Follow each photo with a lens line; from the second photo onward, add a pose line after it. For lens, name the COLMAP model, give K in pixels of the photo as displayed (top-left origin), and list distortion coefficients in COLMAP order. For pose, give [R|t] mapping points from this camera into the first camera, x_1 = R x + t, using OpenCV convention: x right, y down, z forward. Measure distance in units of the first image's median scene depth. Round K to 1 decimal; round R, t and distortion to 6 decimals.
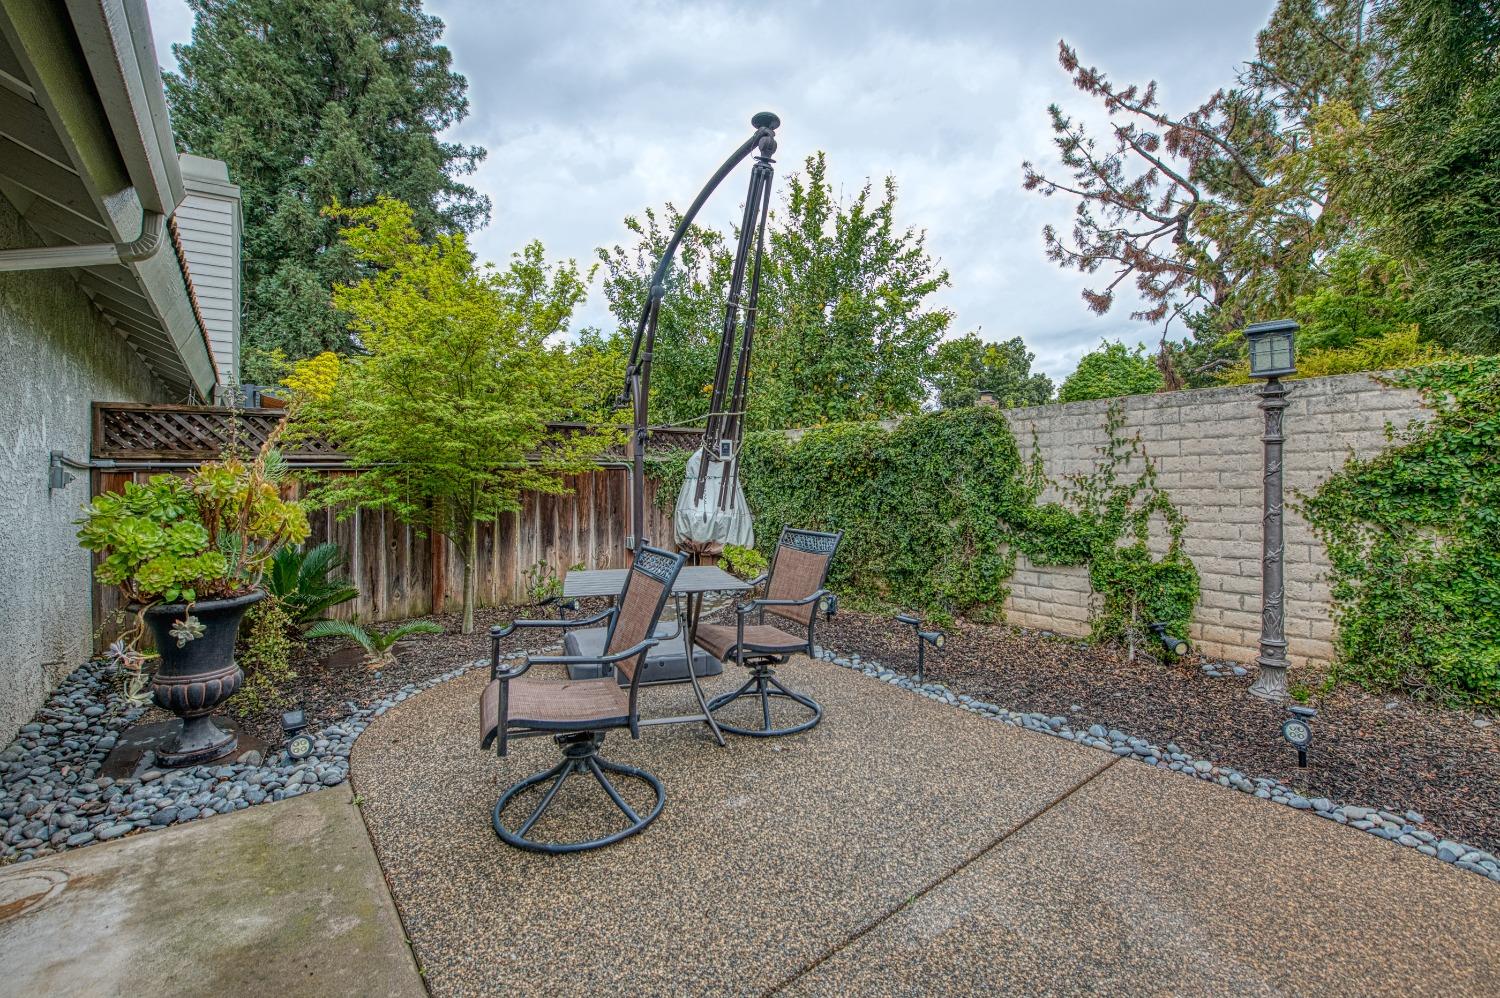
lens RADIAL K [[624.0, 0, 759.4], [0, 624.0, 465.6], [0, 0, 1]] dist [-0.000659, -0.007998]
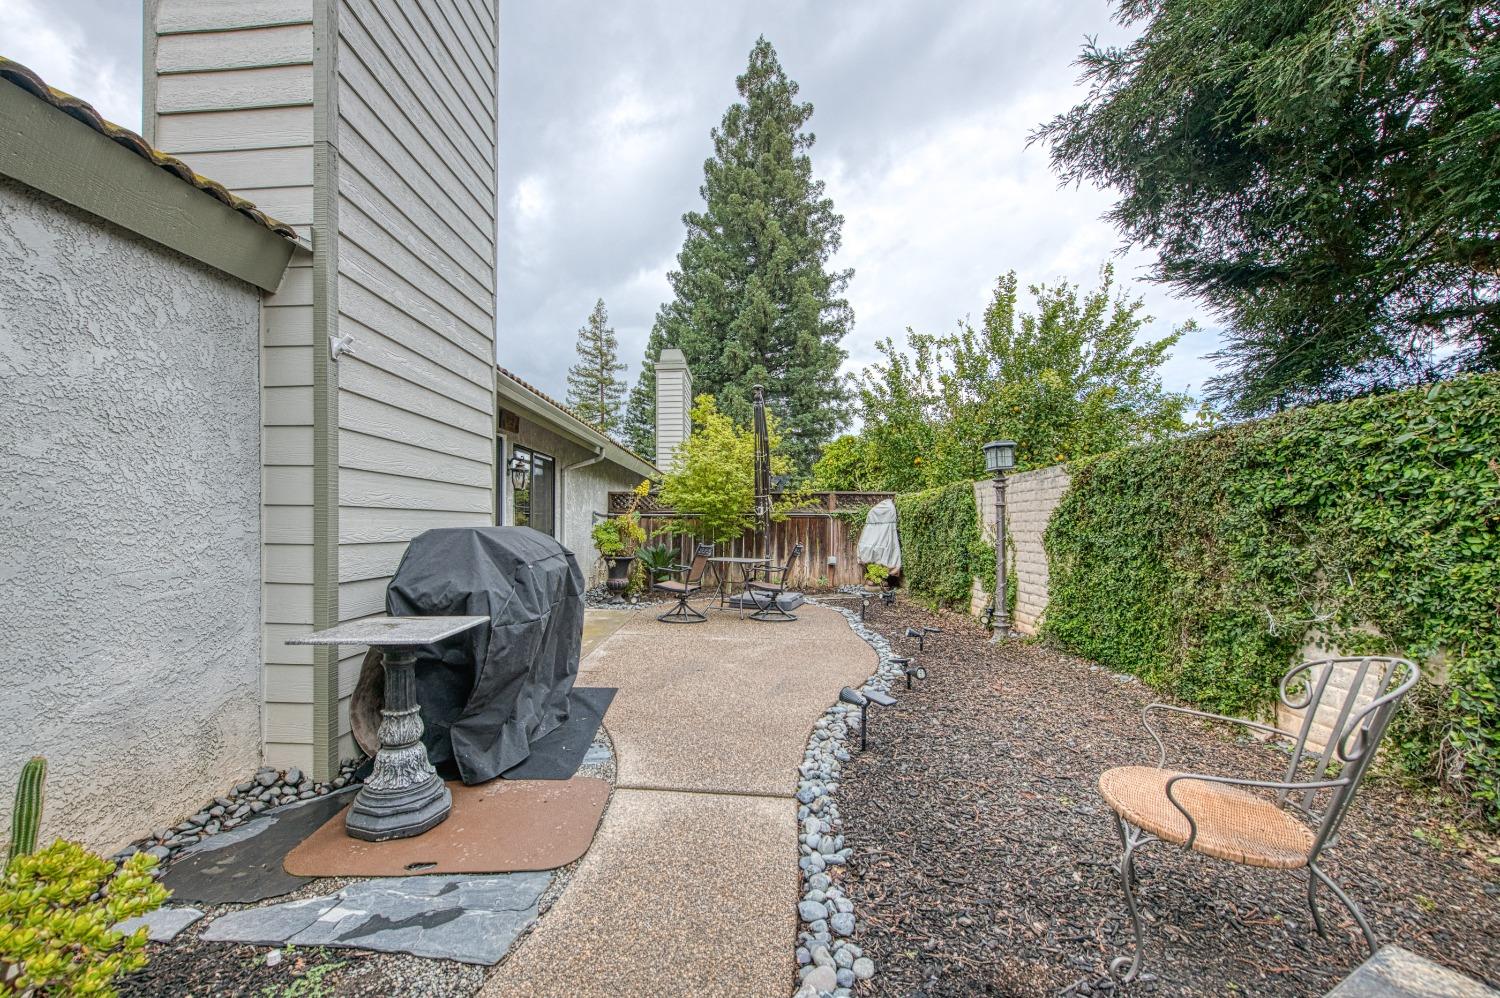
lens RADIAL K [[596.5, 0, 748.3], [0, 596.5, 520.6], [0, 0, 1]] dist [0.000276, -0.000180]
pose [[0.778213, 0.010259, -0.627917, 0.707445], [-0.001117, 0.999888, 0.014952, -0.010700], [0.627999, -0.010935, 0.778137, -0.449432]]
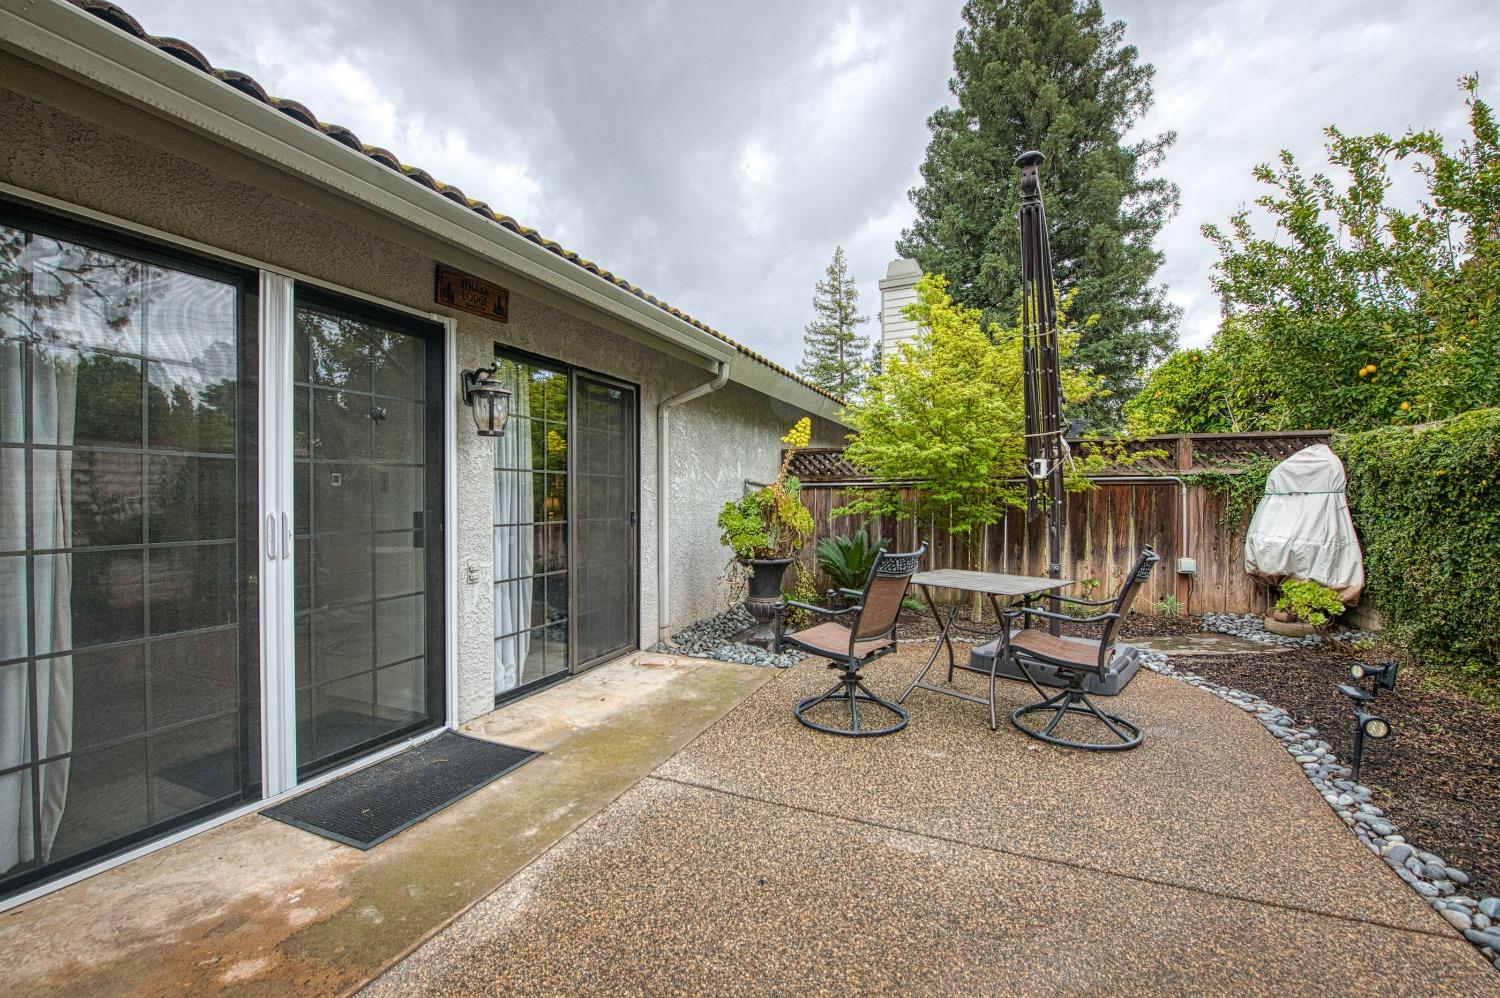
lens RADIAL K [[636.6, 0, 750.0], [0, 636.6, 499.0], [0, 0, 1]] dist [-0.021858, -0.000514]
pose [[0.469979, 0.011486, -0.882603, 0.329743], [0.016708, 0.999620, 0.021905, -0.002710], [0.882519, -0.025042, 0.469609, 0.032695]]
